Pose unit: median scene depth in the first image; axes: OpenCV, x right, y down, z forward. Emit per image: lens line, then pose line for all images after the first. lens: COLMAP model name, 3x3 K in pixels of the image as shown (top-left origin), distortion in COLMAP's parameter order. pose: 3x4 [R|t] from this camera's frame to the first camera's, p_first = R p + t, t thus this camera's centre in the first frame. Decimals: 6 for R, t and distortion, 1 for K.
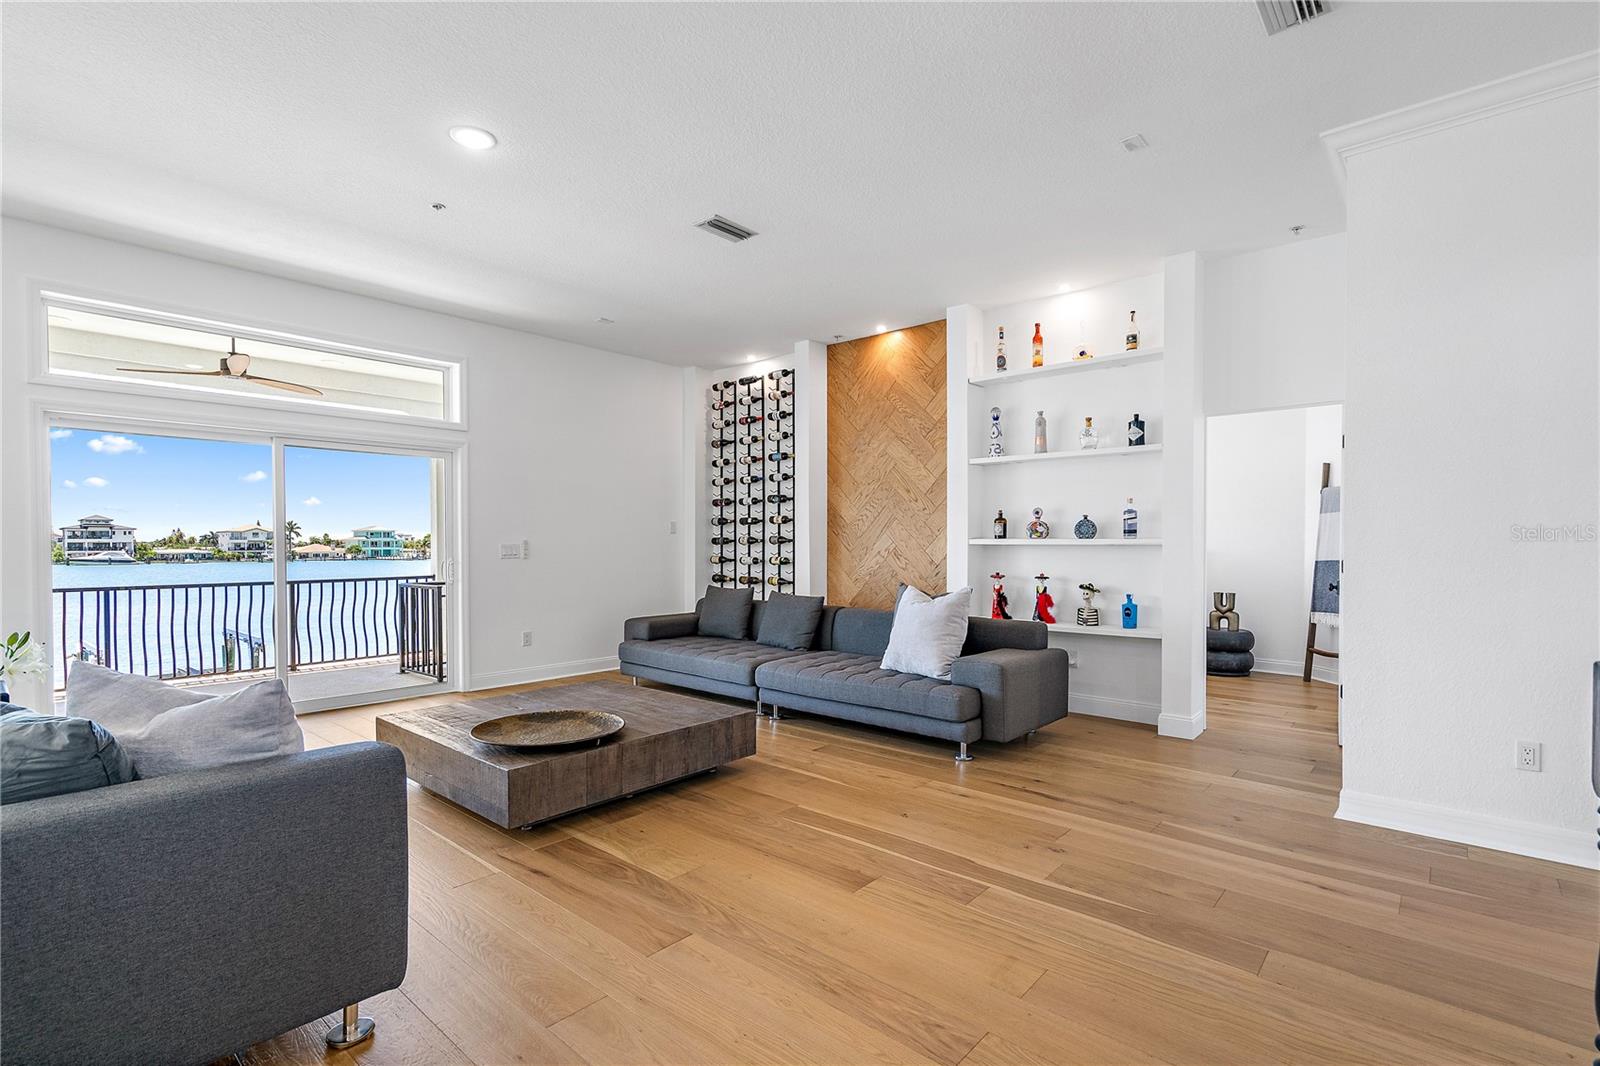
lens RADIAL K [[758.8, 0, 791.2], [0, 758.8, 542.3], [0, 0, 1]] dist [0.011754, 0.000076]
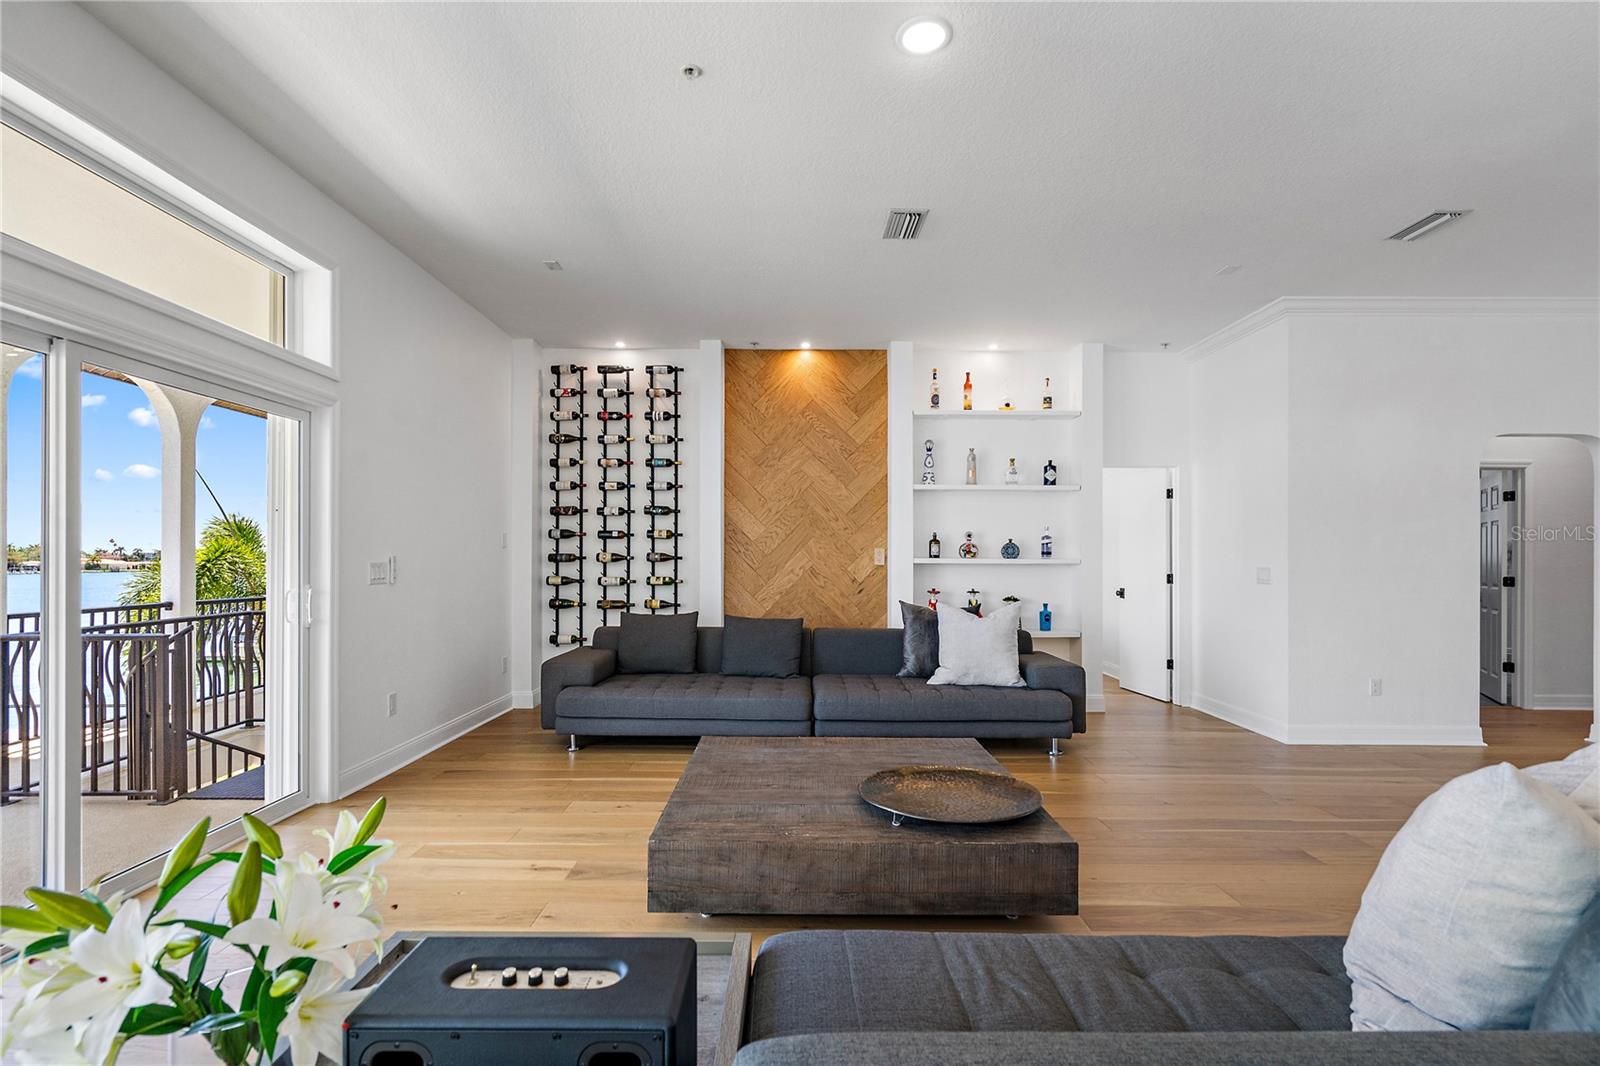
lens RADIAL K [[743.6, 0, 804.0], [0, 743.6, 556.7], [0, 0, 1]] dist [-0.005028, -0.000080]
pose [[0.745045, 0.005906, 0.666988, -0.550645], [-0.004501, 0.999983, -0.003827, -0.001664], [-0.666999, -0.000151, 0.745059, 0.290881]]
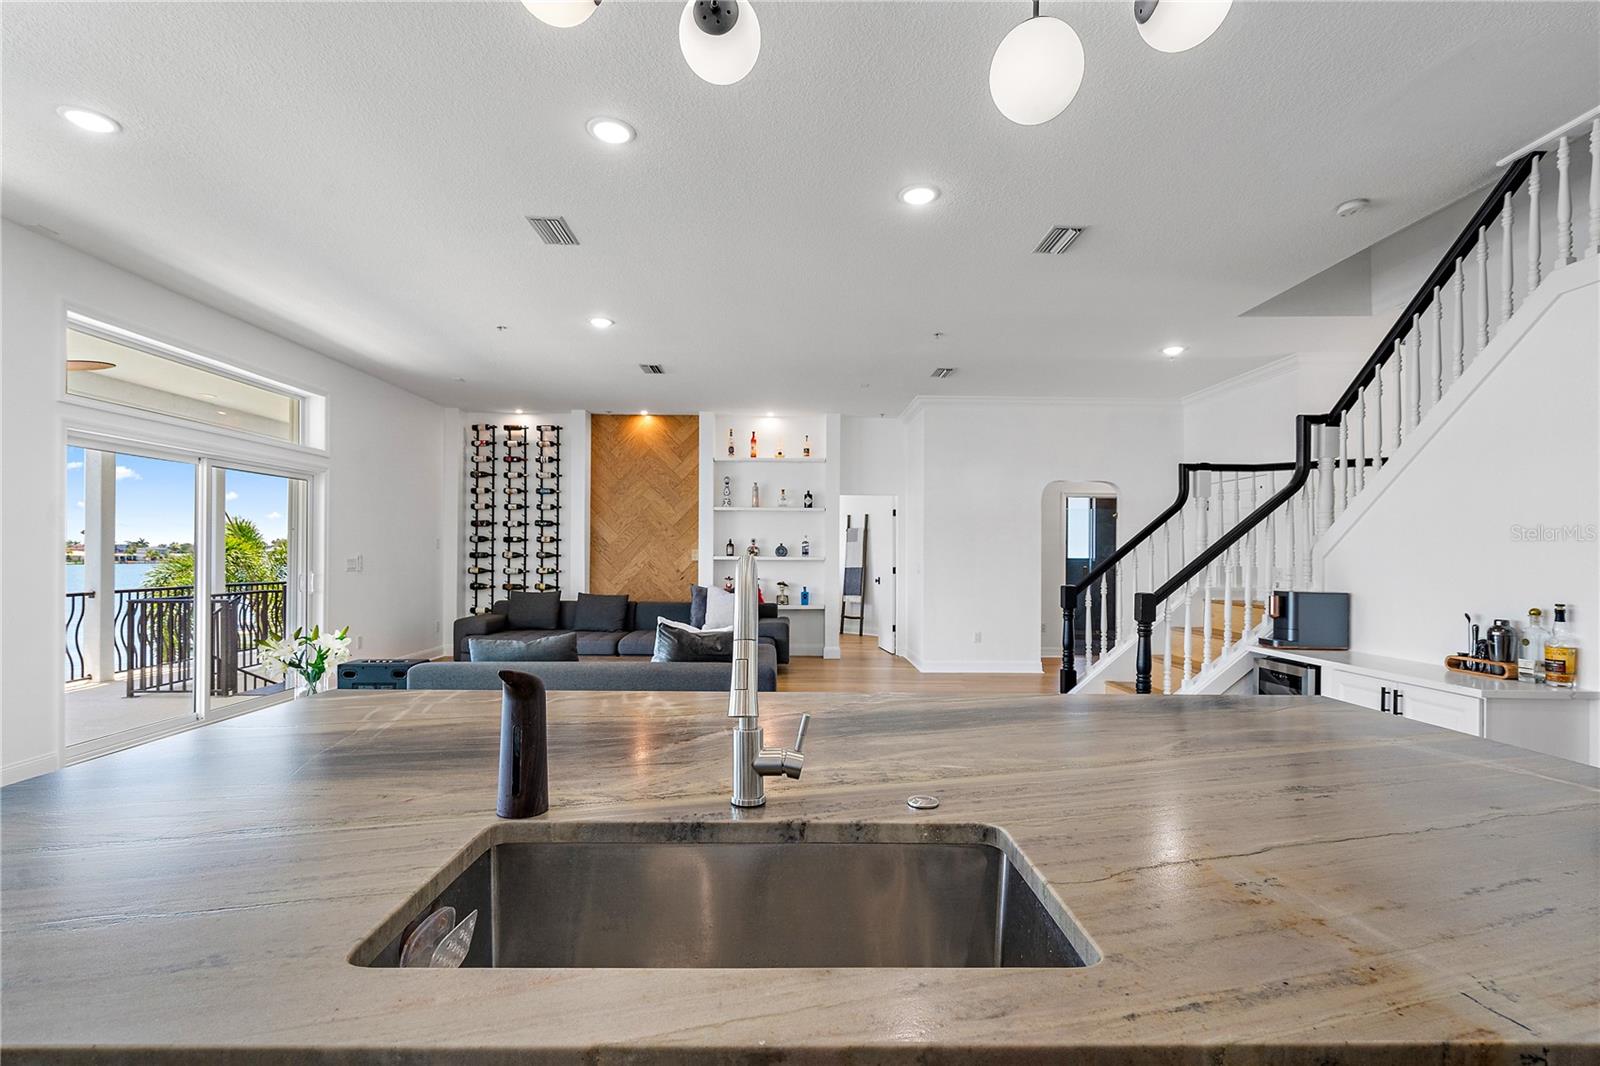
lens RADIAL K [[746.5, 0, 803.0], [0, 746.5, 549.2], [0, 0, 1]] dist [0.002159, 0.000438]
pose [[0.733883, 0.009909, 0.679204, -0.664527], [-0.007676, 0.999951, -0.006294, -0.010175], [-0.679233, -0.000595, 0.733923, -0.285108]]
